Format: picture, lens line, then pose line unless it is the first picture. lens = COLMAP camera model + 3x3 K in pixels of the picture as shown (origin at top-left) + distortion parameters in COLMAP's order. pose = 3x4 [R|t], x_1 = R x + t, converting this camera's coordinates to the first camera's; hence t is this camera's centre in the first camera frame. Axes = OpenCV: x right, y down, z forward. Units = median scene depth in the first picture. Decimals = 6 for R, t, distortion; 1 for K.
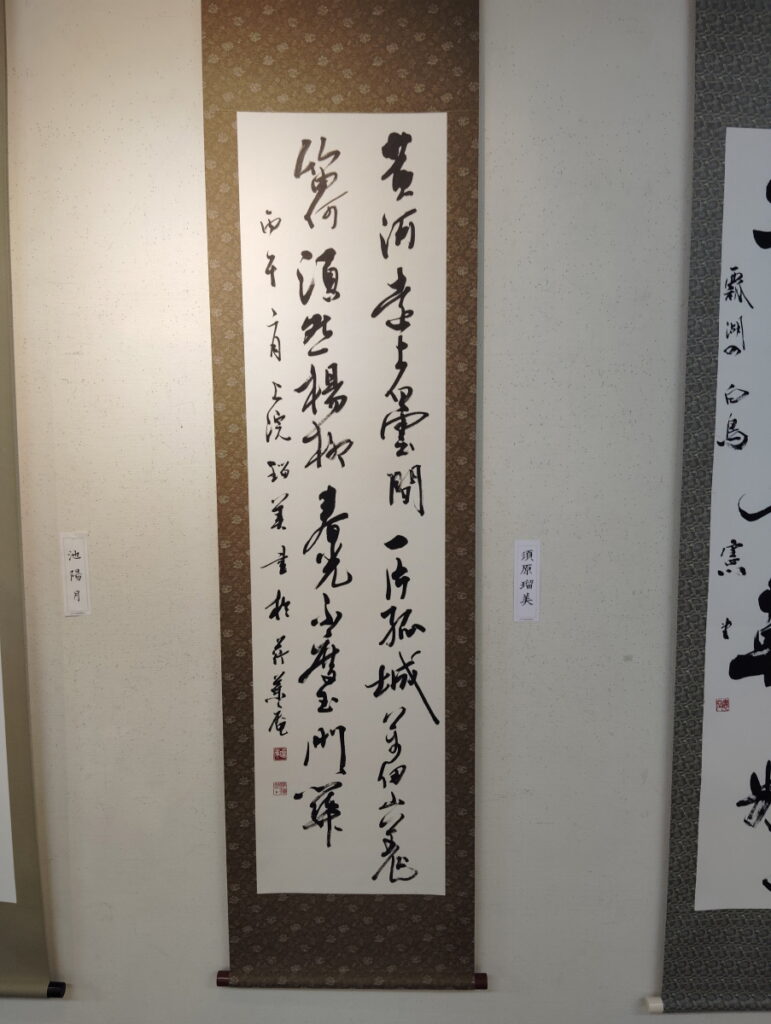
lens RADIAL K [[910.2, 0, 377.5], [0, 910.2, 498.3], [0, 0, 1]] dist [0.120269, -0.216246]
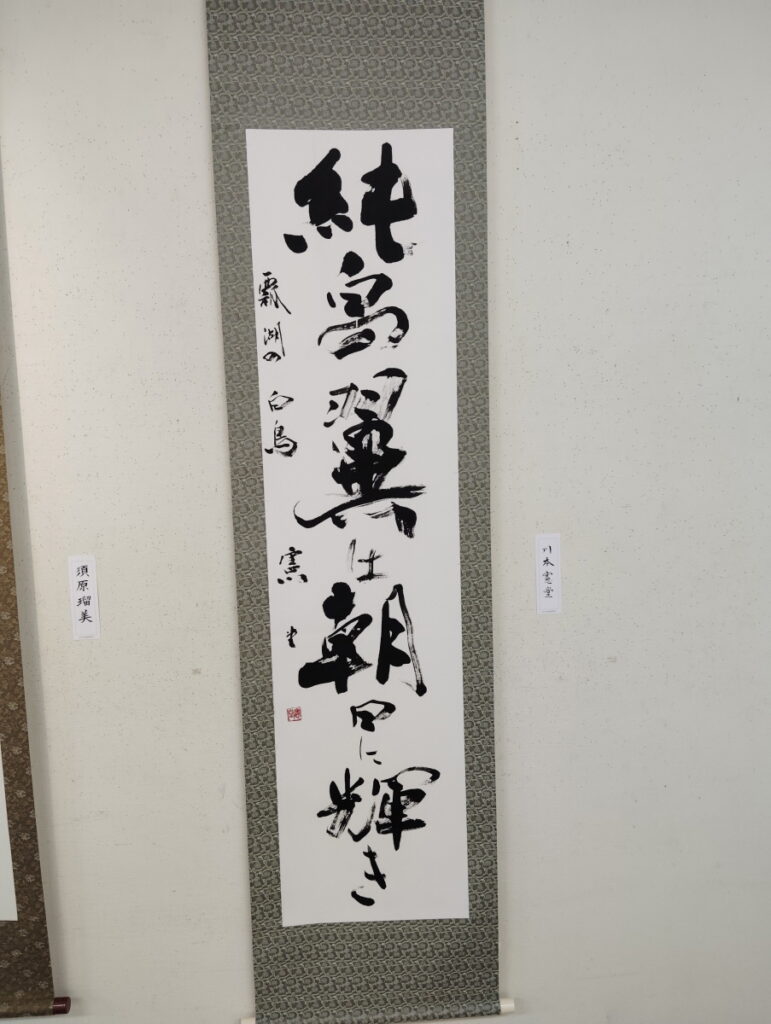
lens RADIAL K [[910.2, 0, 394.8], [0, 910.2, 503.0], [0, 0, 1]] dist [0.120269, -0.216246]
pose [[0.999365, -0.031862, 0.015954, 0.482094], [0.031912, 0.999487, -0.002870, 0.003684], [-0.015855, 0.003378, 0.999869, 0.016090]]
